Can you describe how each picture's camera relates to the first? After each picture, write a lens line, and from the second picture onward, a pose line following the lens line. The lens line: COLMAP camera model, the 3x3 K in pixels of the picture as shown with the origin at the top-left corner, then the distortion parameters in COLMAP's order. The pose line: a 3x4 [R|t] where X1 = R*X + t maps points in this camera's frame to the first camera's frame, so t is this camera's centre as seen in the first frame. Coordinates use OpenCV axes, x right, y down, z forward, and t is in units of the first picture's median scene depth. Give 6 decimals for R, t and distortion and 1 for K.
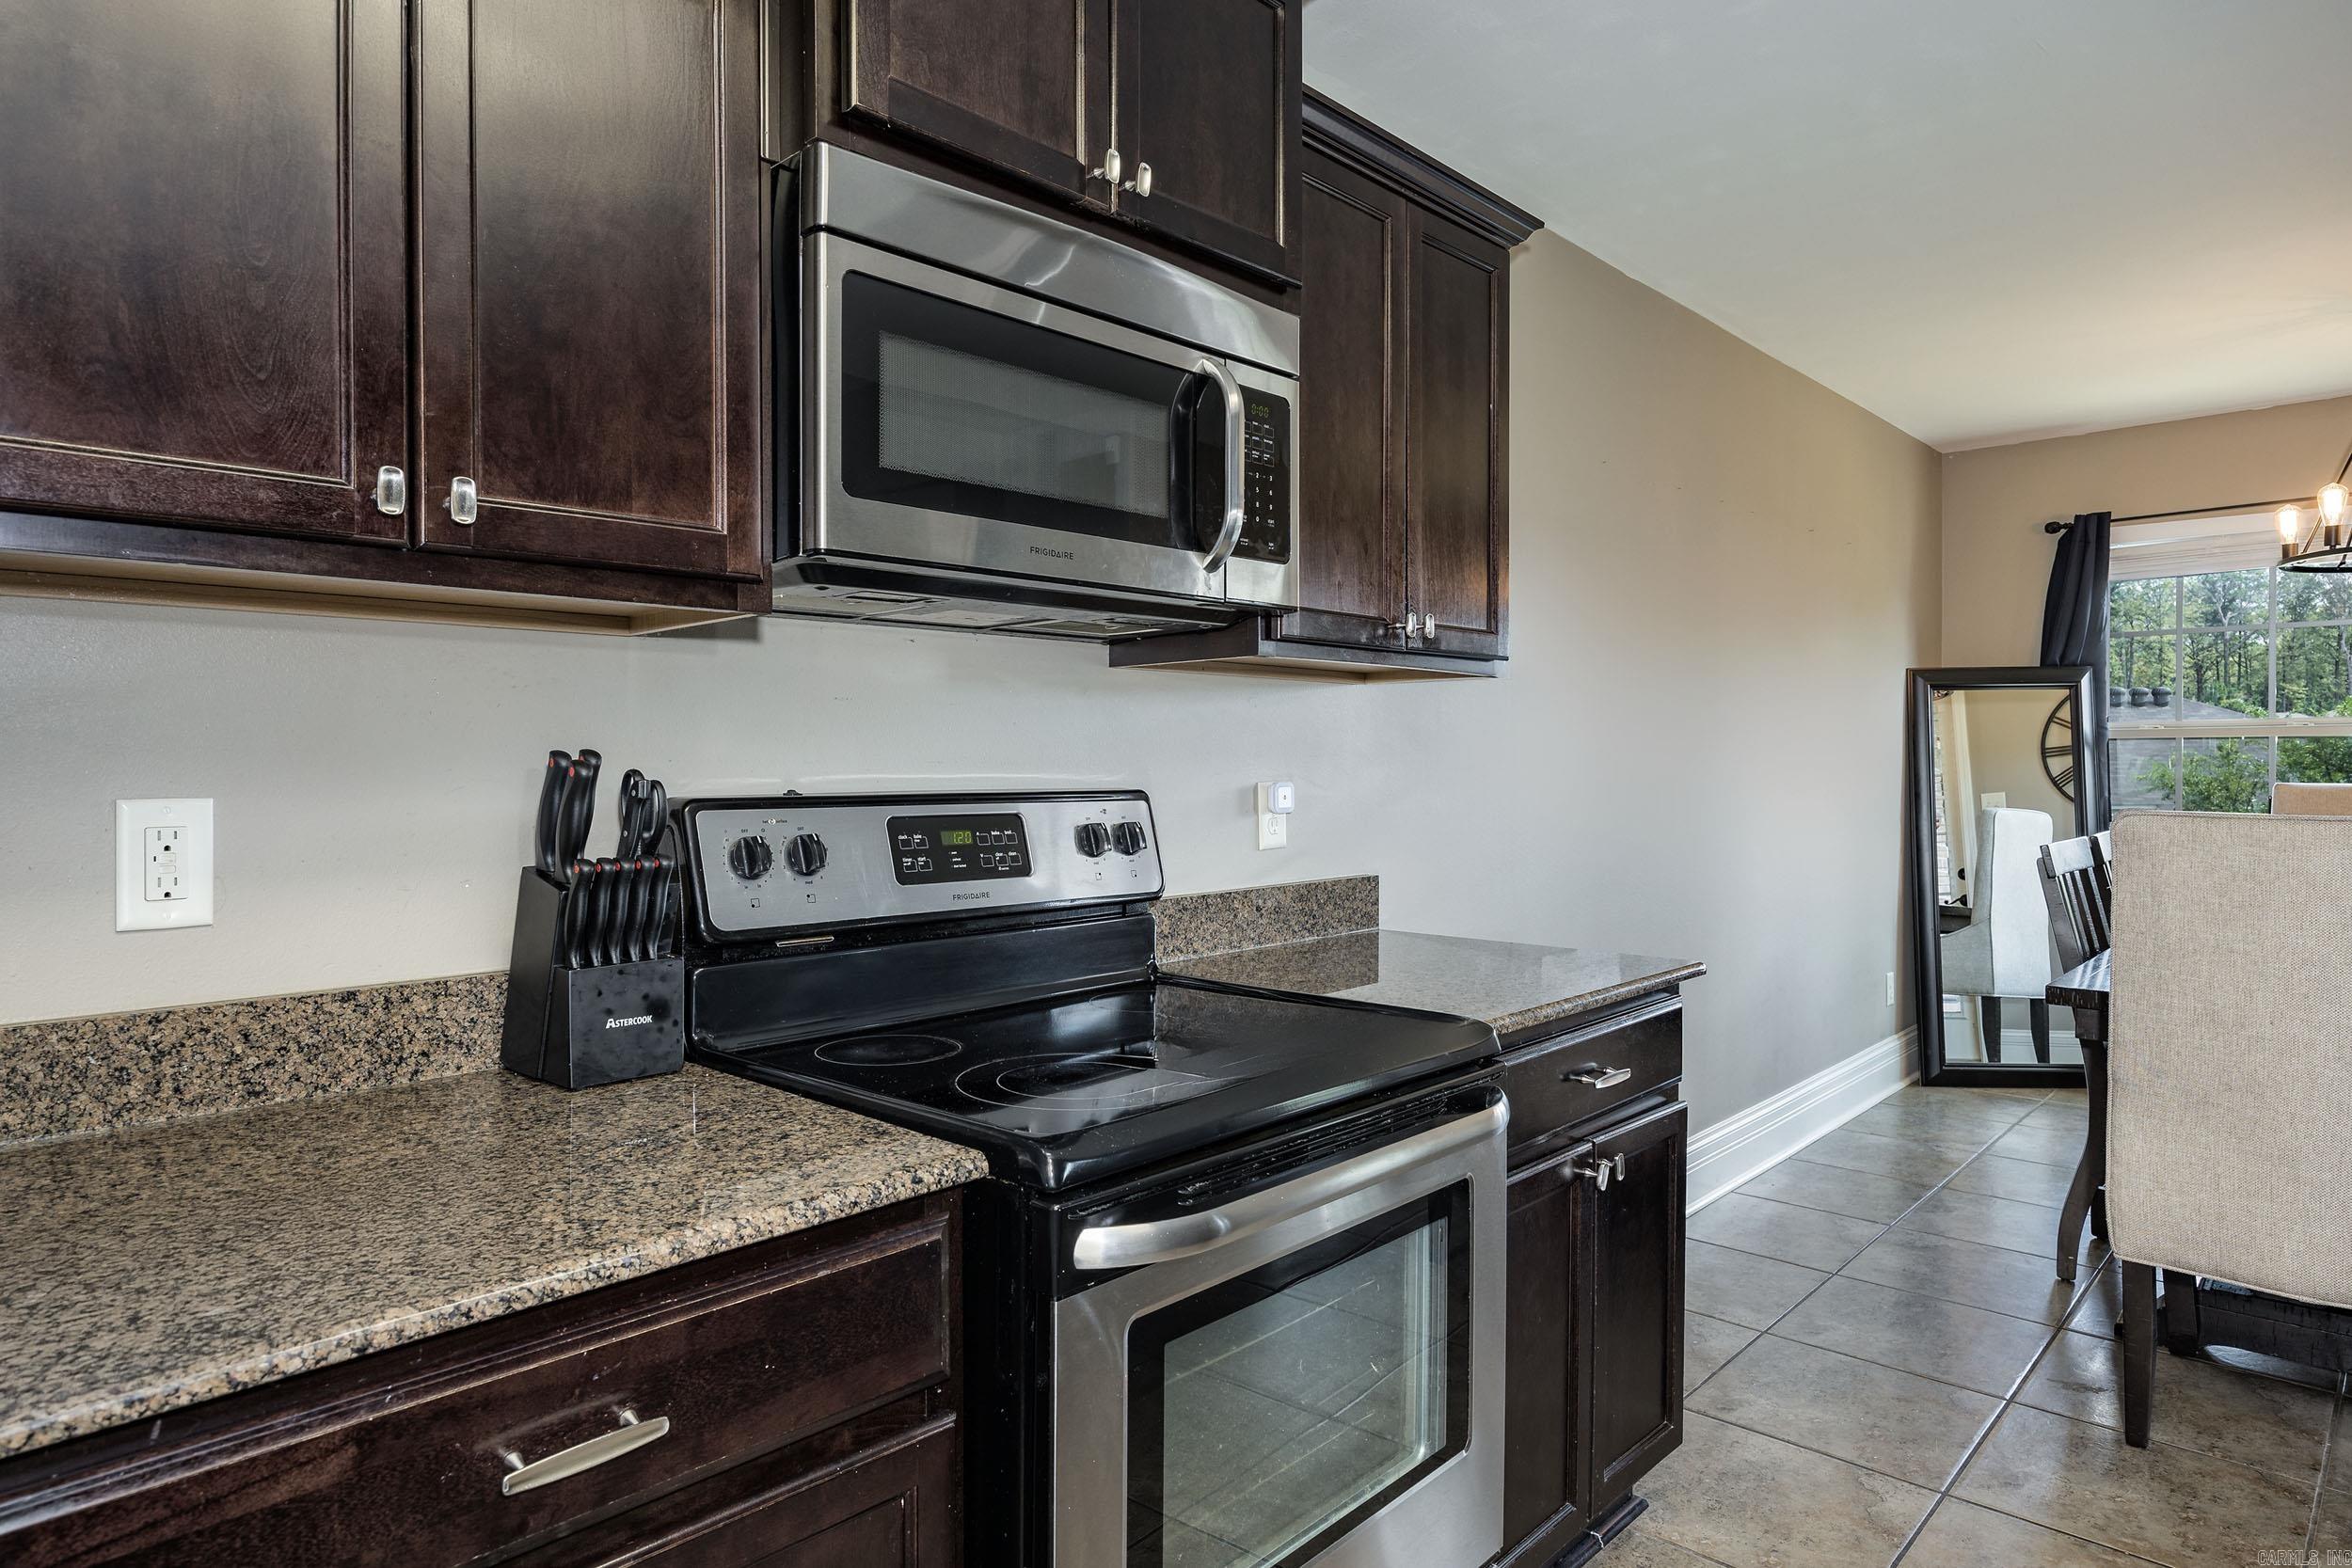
lens RADIAL K [[1355.0, 0, 1157.4], [0, 1355.0, 771.7], [0, 0, 1]] dist [-0.000203, -0.003106]
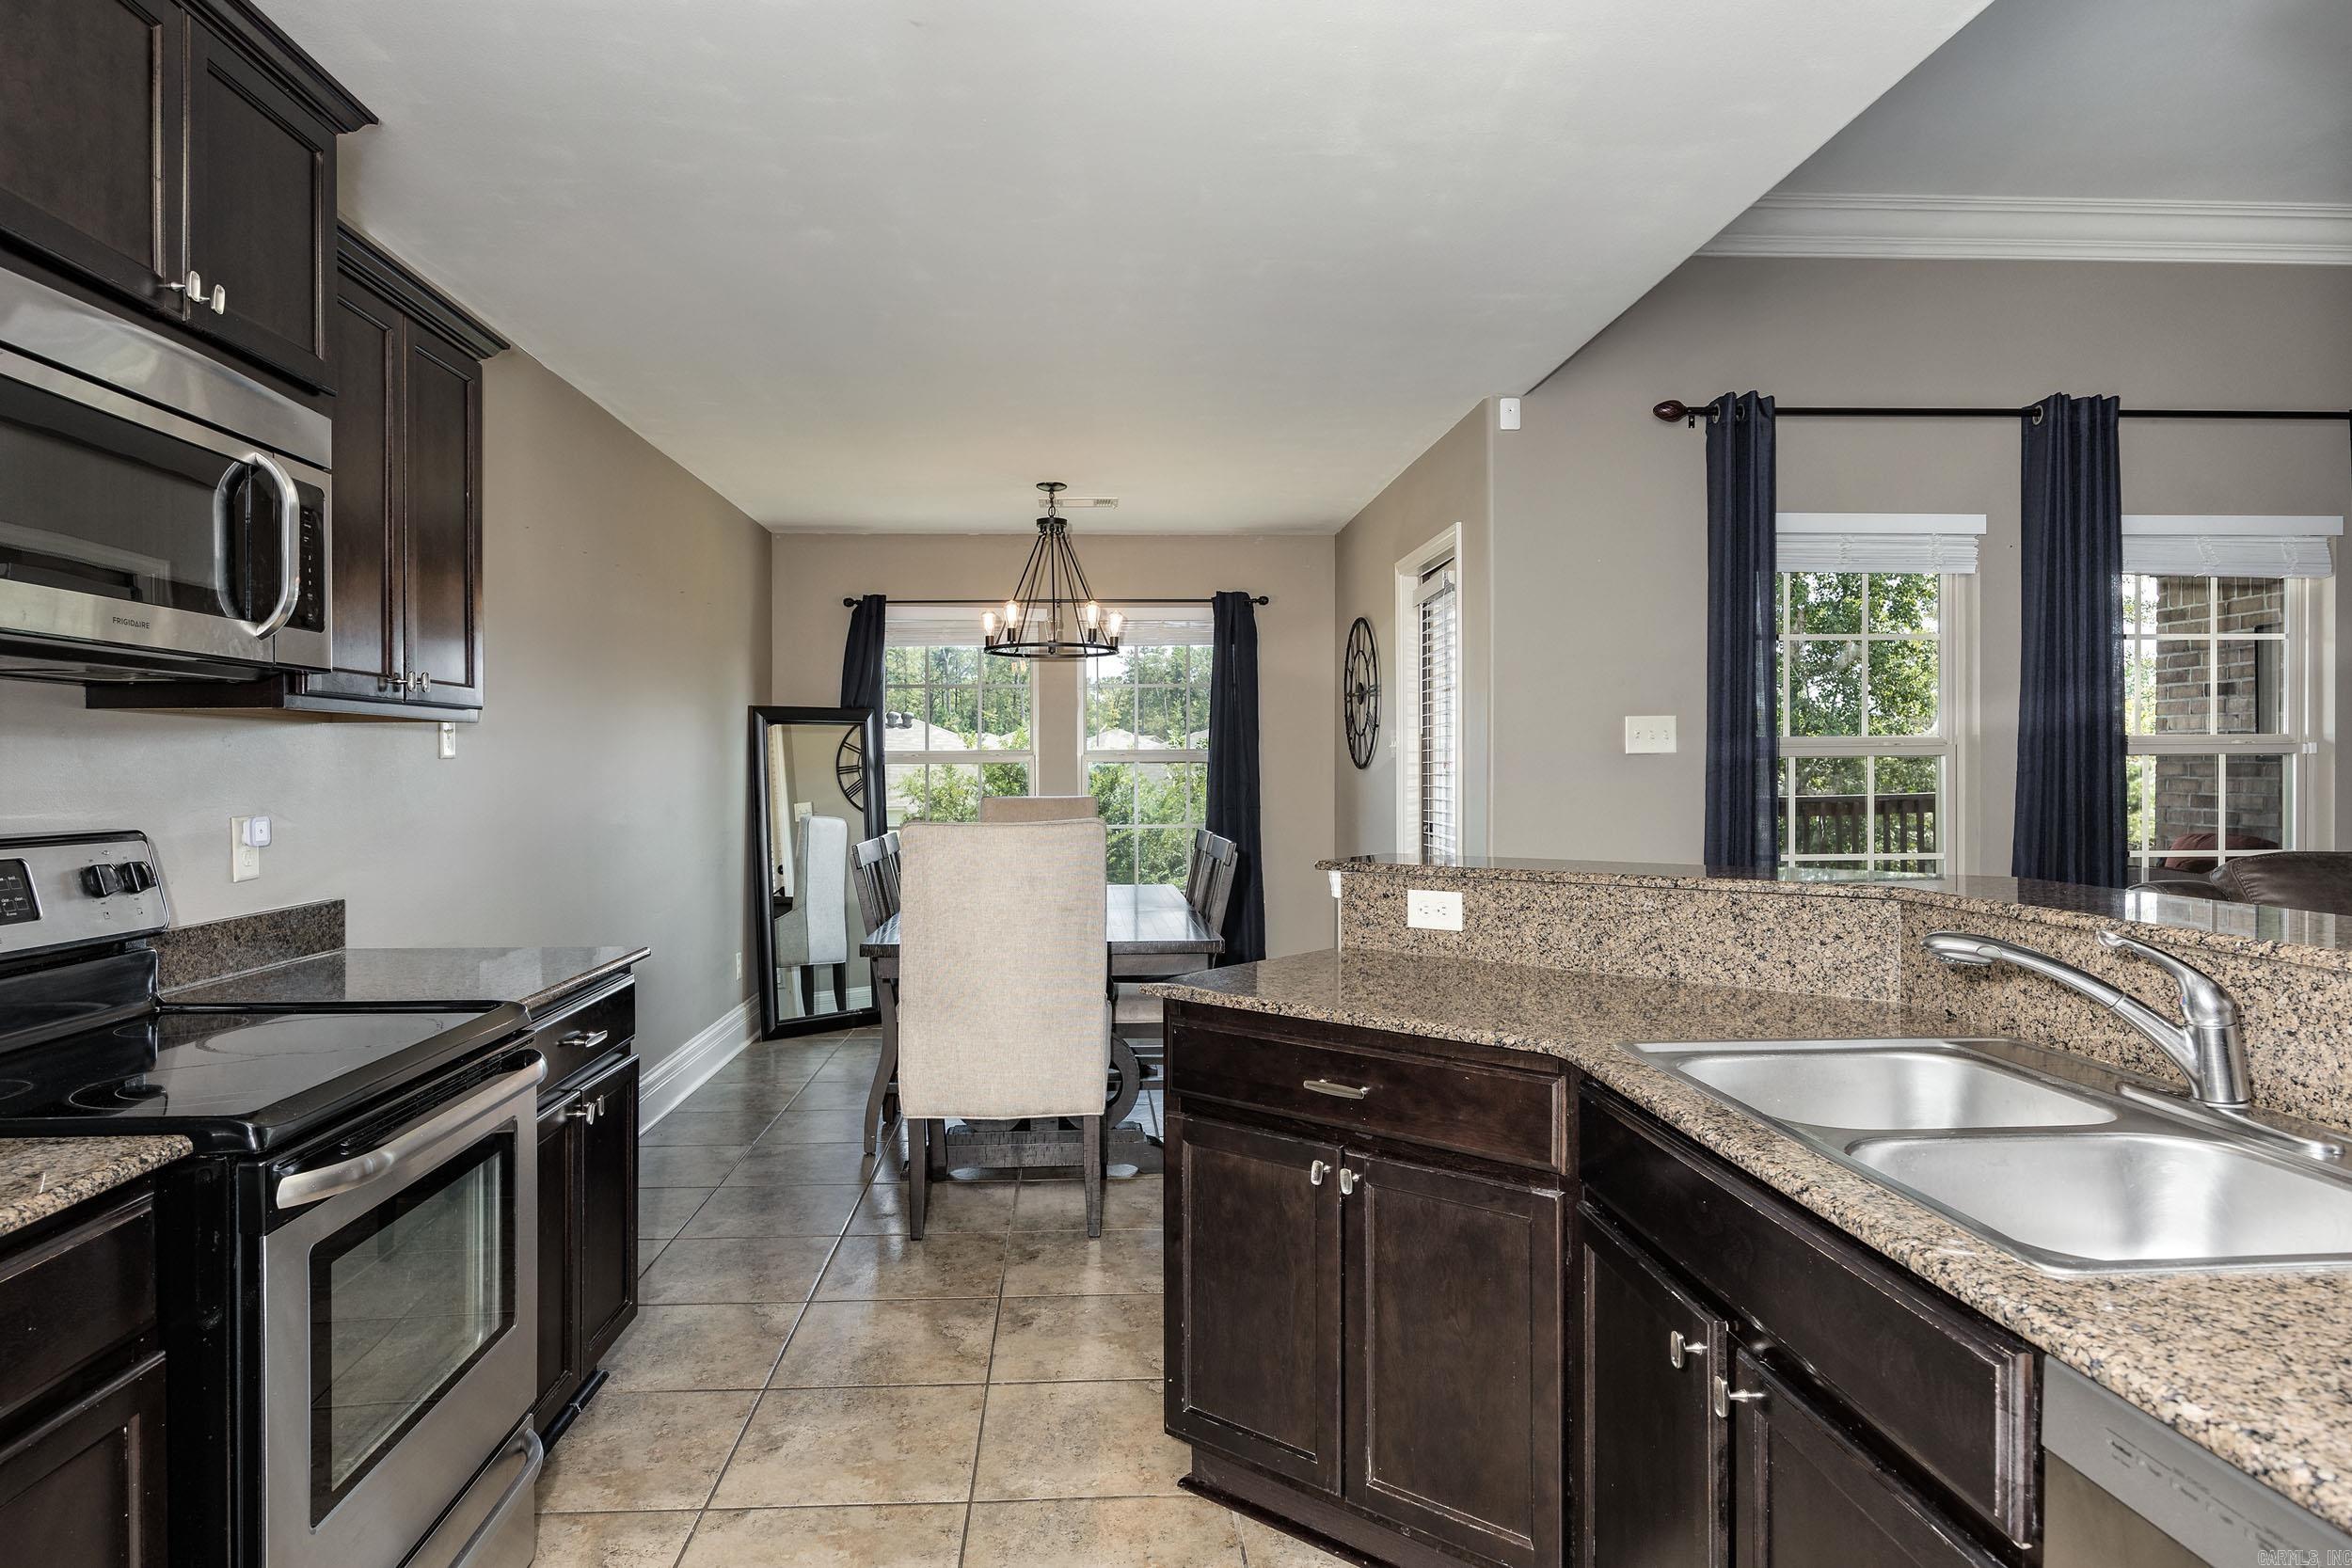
lens RADIAL K [[1355.0, 0, 1157.4], [0, 1355.0, 771.7], [0, 0, 1]] dist [-0.000203, -0.003106]
pose [[0.680695, -0.001421, 0.732565, -0.231032], [0.005515, 0.999980, -0.003185, -0.023021], [-0.732546, 0.006208, 0.680689, -0.266157]]
